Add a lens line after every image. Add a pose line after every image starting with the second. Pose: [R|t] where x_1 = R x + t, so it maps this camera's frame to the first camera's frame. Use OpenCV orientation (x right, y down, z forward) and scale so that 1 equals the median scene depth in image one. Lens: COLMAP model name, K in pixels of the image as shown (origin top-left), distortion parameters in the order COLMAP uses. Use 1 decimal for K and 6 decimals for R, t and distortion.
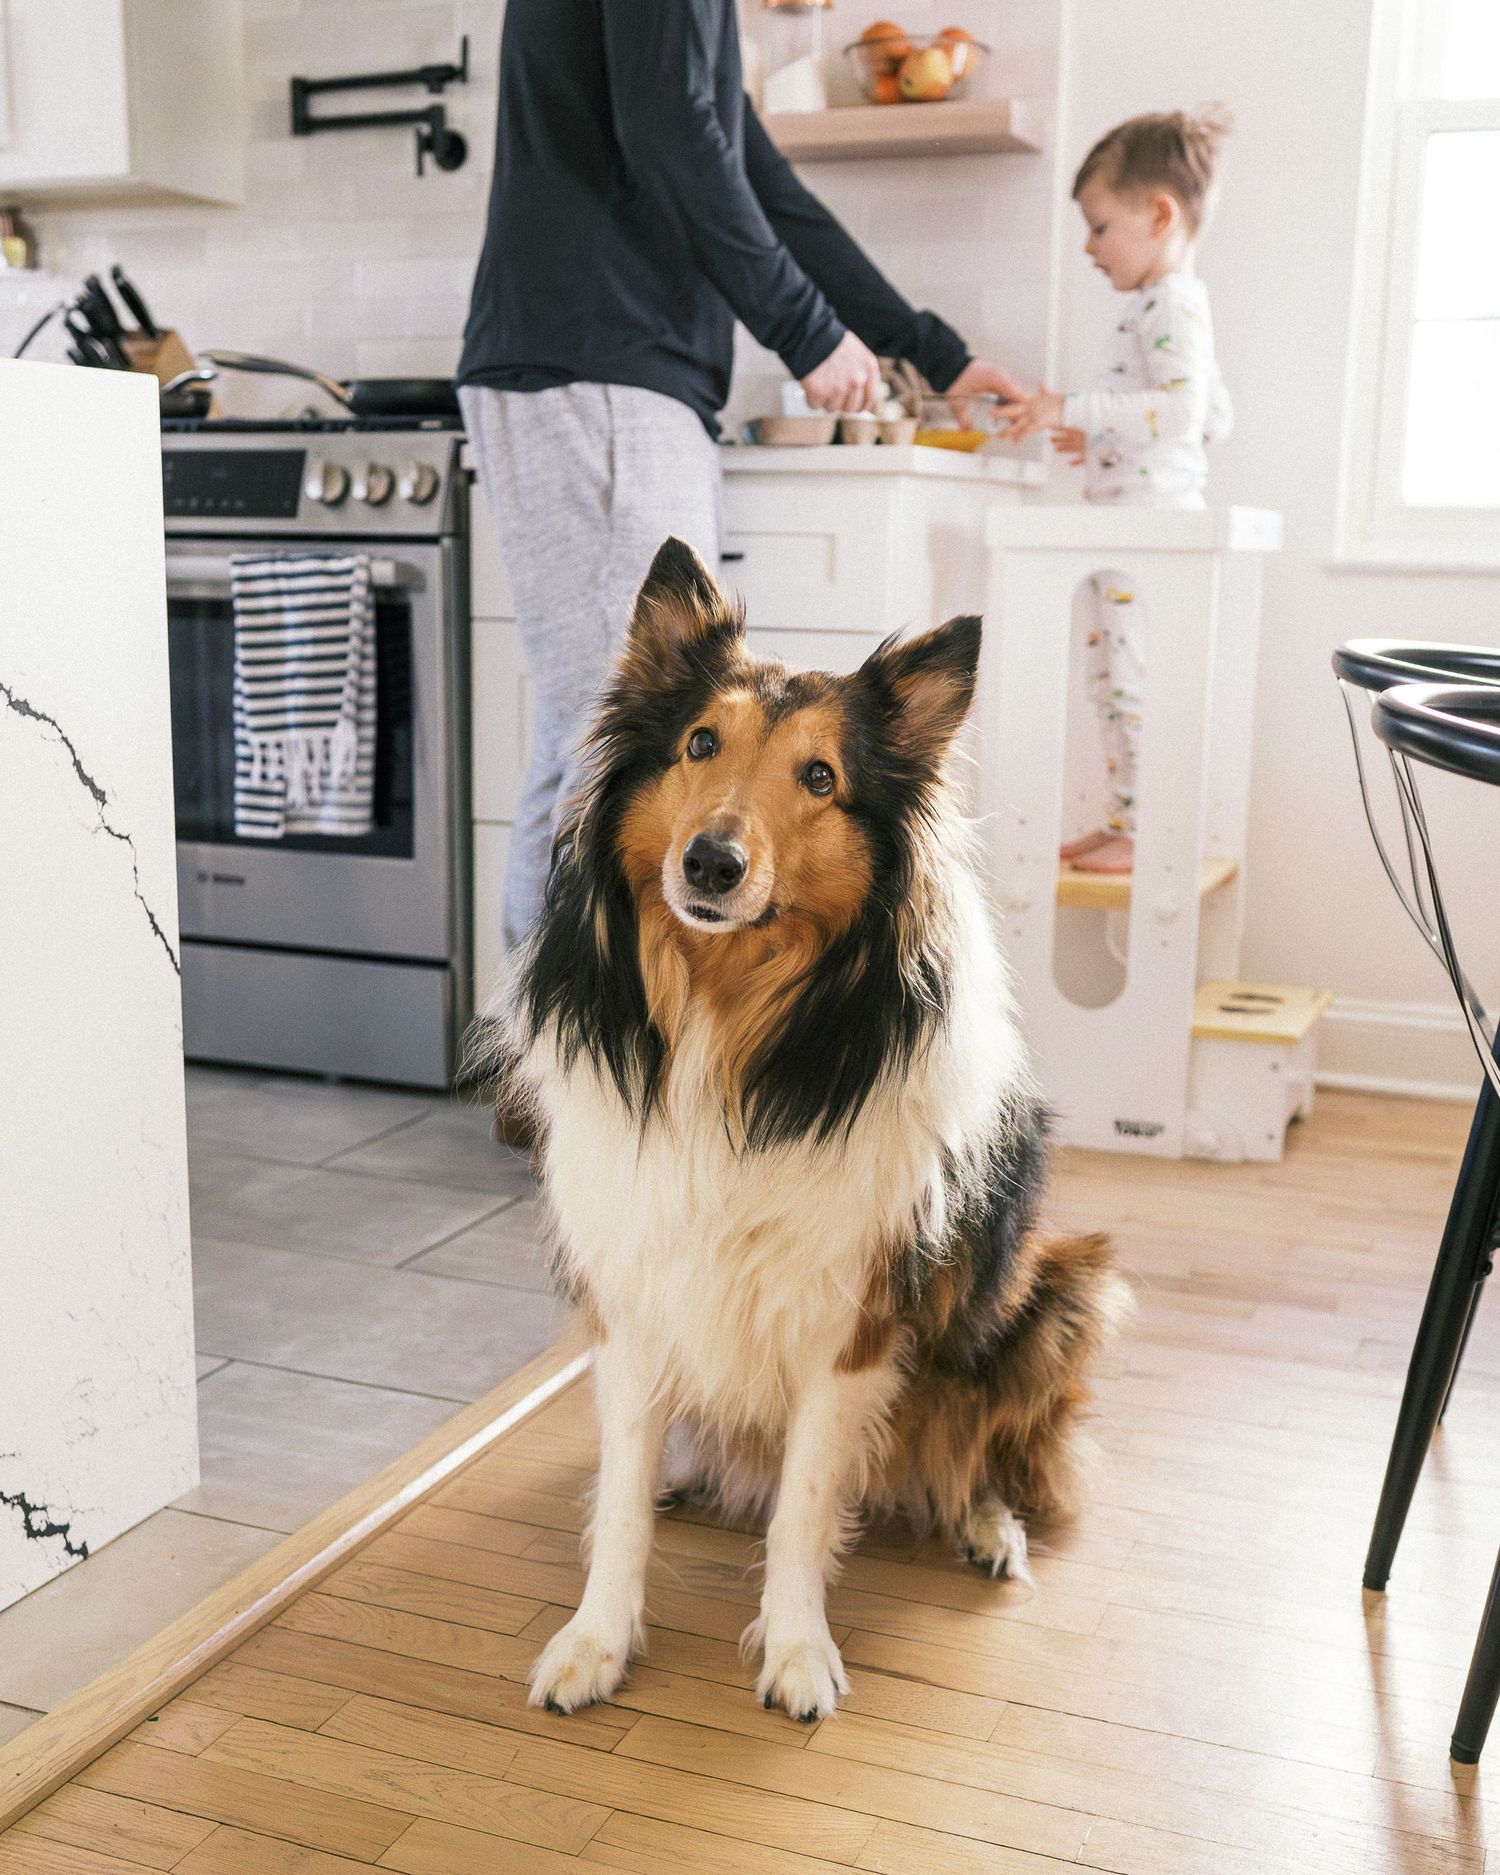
lens RADIAL K [[2222.6, 0, 747.5], [0, 2222.6, 978.0], [0, 0, 1]] dist [0.009695, 0.000000]
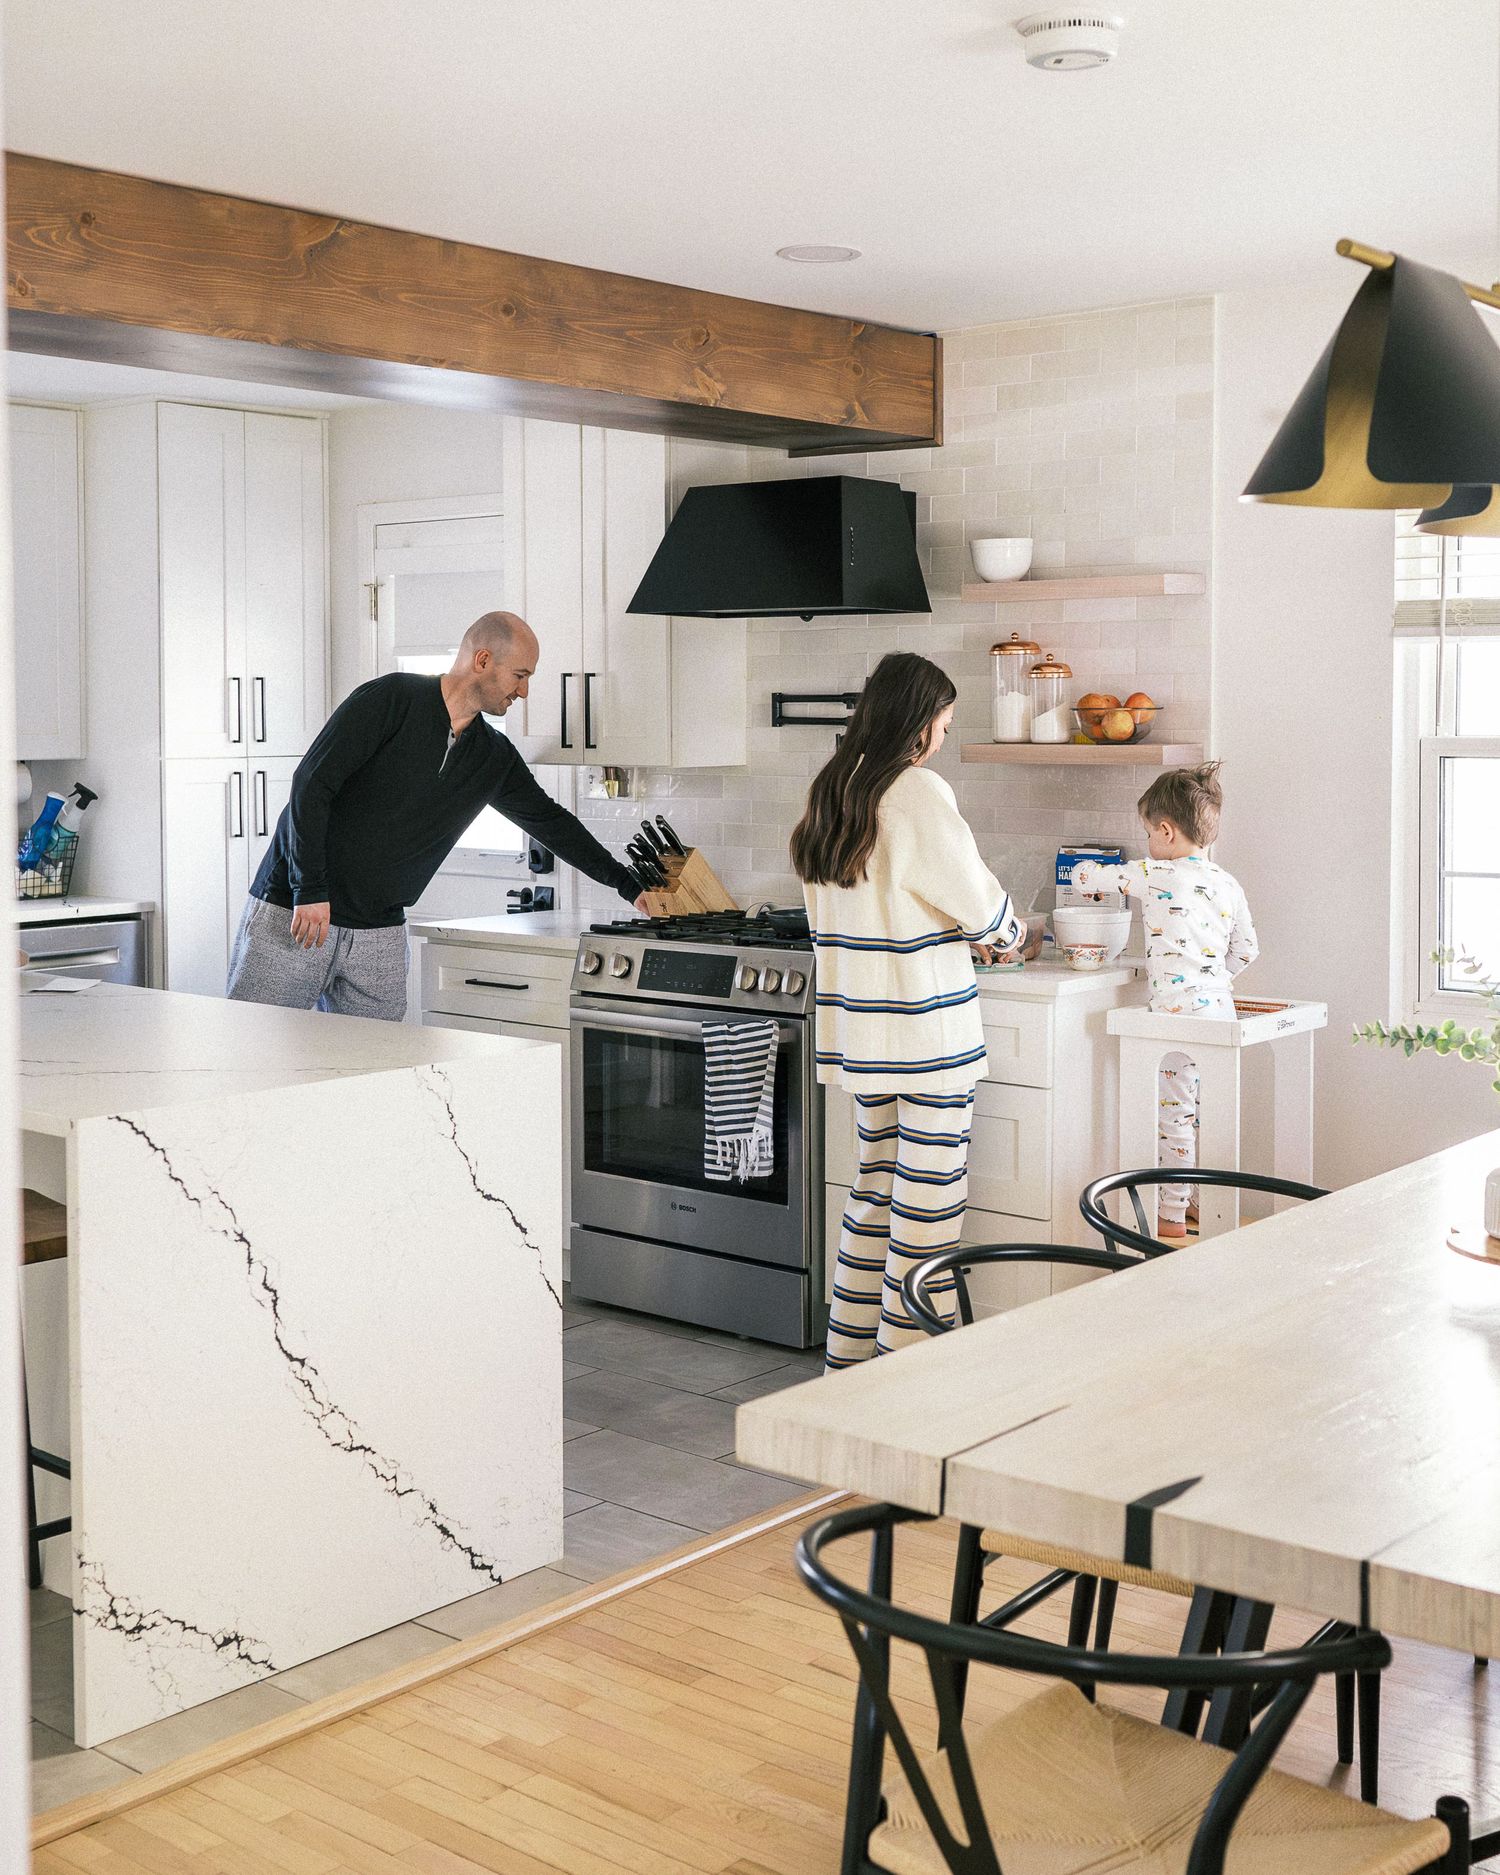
lens RADIAL K [[2222.6, 0, 782.8], [0, 2222.6, 811.8], [0, 0, 1]] dist [0.009695, 0.000000]
pose [[0.953456, -0.005060, -0.301490, 0.353589], [-0.043089, 0.987311, -0.152839, -0.091982], [0.298438, 0.158716, 0.941140, -0.611692]]
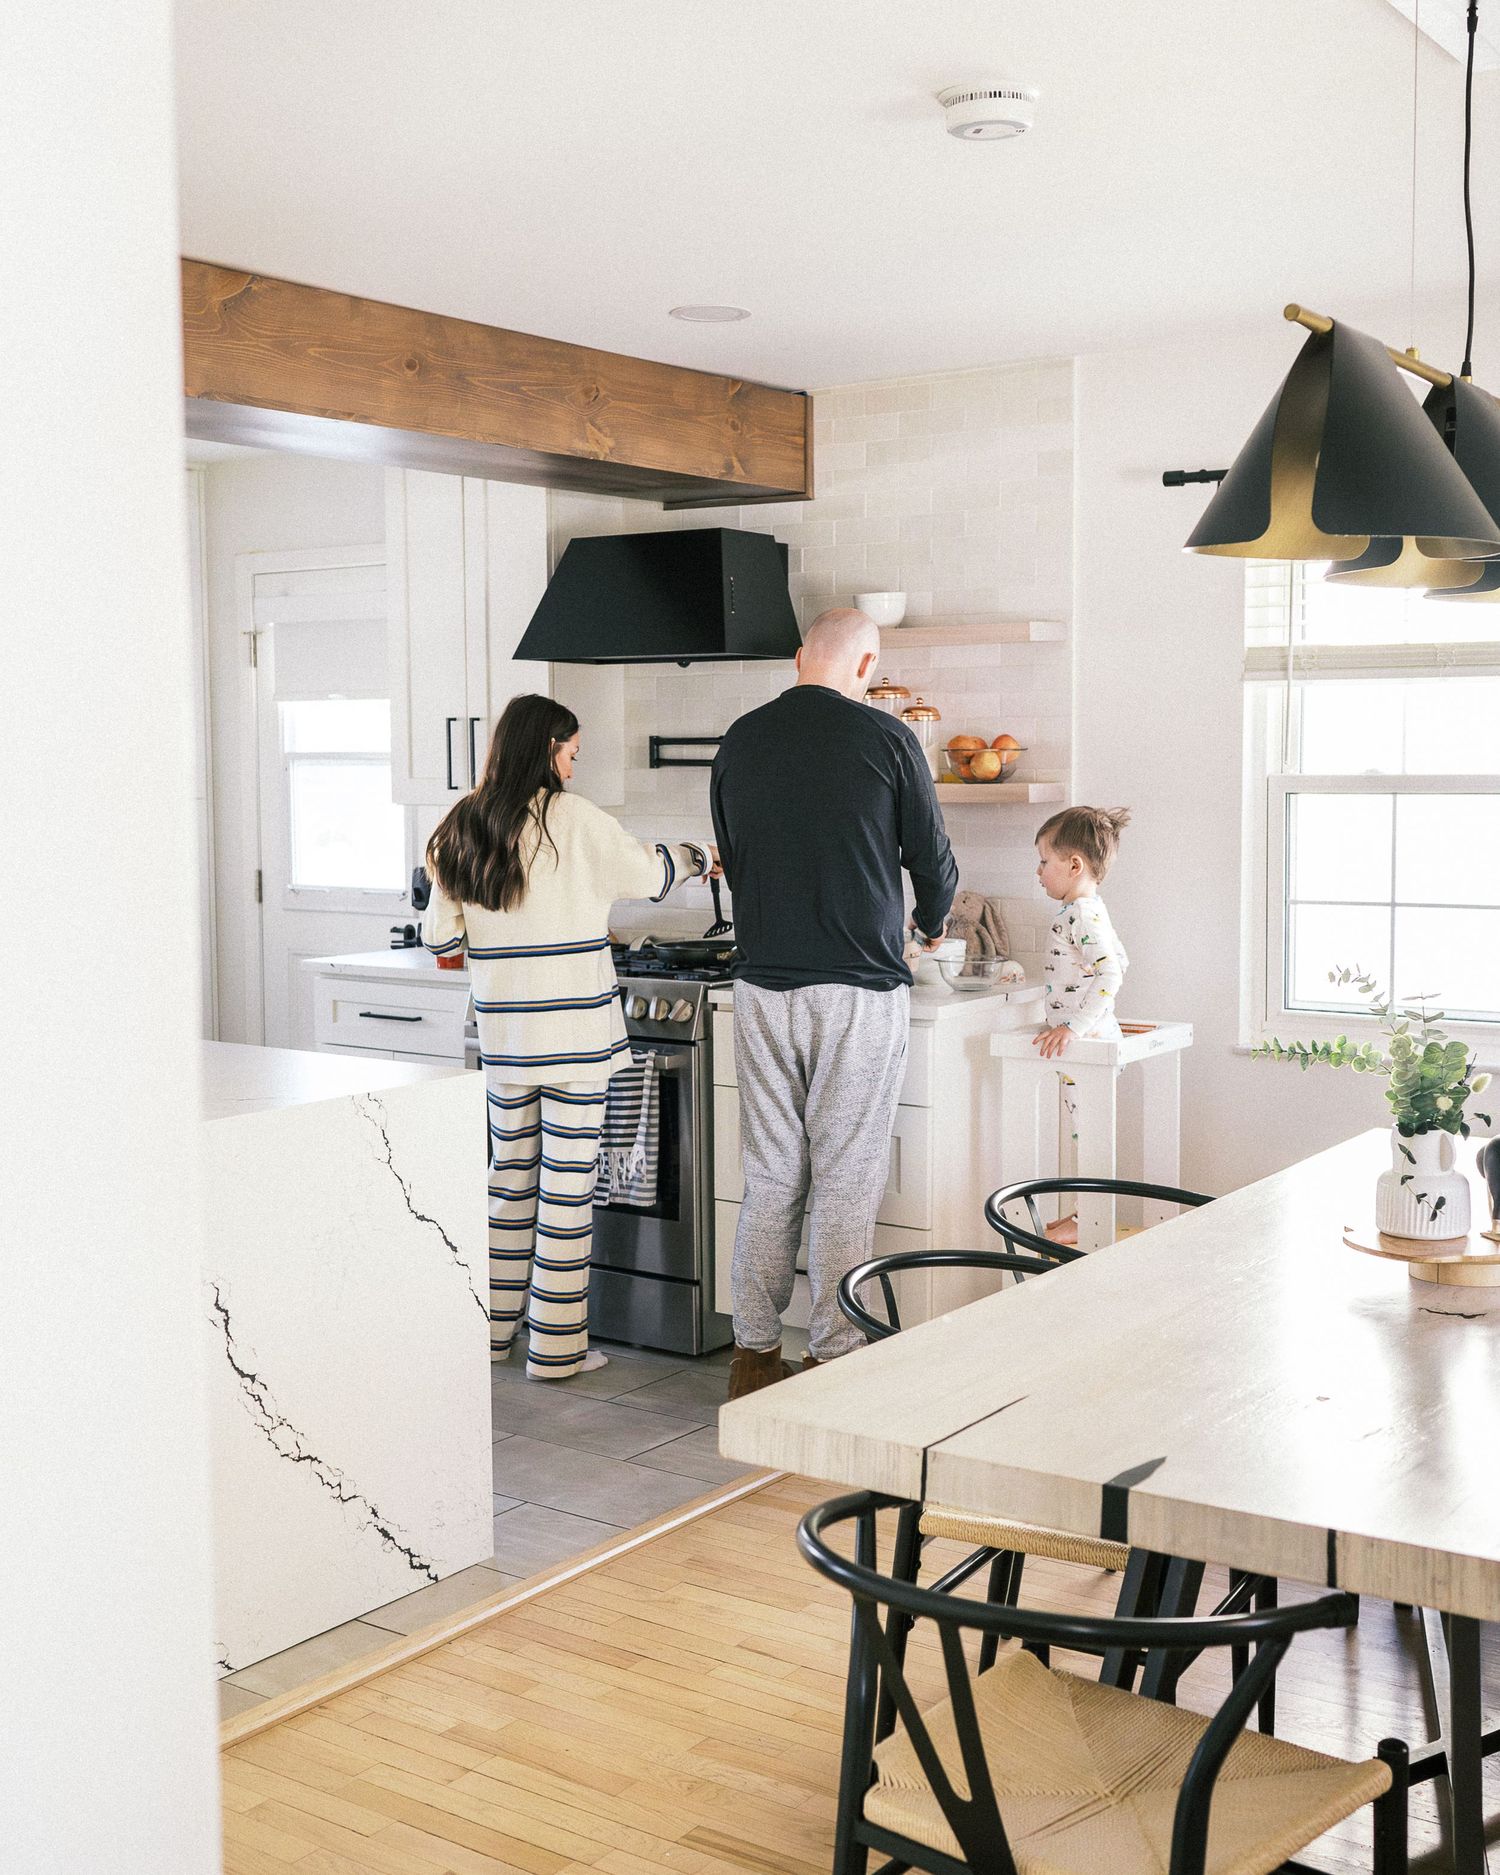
lens RADIAL K [[2114.1, 0, 756.4], [0, 2114.1, 922.4], [0, 0, 1]] dist [0.006676, 0.000000]
pose [[0.973158, -0.004650, -0.230093, 0.298812], [-0.024087, 0.992246, -0.121930, -0.087734], [0.228876, 0.124200, 0.965500, -0.629685]]
